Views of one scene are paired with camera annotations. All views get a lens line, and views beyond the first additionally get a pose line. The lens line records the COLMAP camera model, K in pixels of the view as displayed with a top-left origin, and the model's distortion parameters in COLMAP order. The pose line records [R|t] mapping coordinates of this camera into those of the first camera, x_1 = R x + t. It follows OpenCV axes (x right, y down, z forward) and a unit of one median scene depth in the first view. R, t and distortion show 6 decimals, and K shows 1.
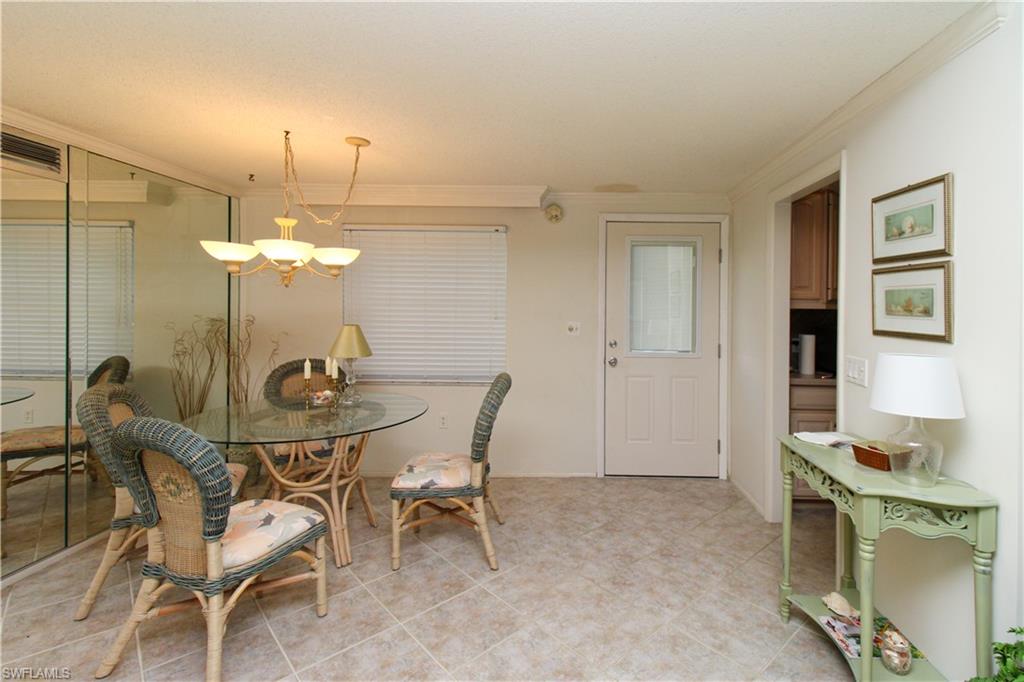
lens RADIAL K [[501.5, 0, 579.8], [0, 501.5, 312.0], [0, 0, 1]] dist [0.035317, -0.000024]
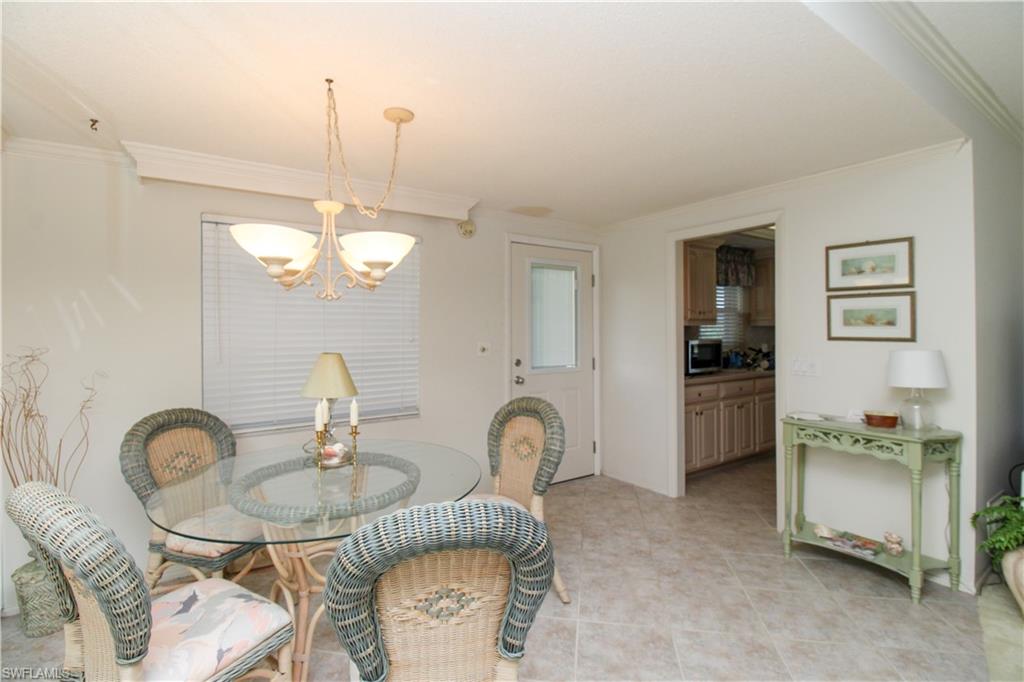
lens RADIAL K [[481.9, 0, 509.7], [0, 481.9, 328.4], [0, 0, 1]] dist [0.000704, -0.009544]
pose [[0.819365, -0.013633, 0.573111, -0.960116], [0.021208, 0.999754, -0.006539, 0.000815], [-0.572880, 0.017512, 0.819452, 0.397511]]
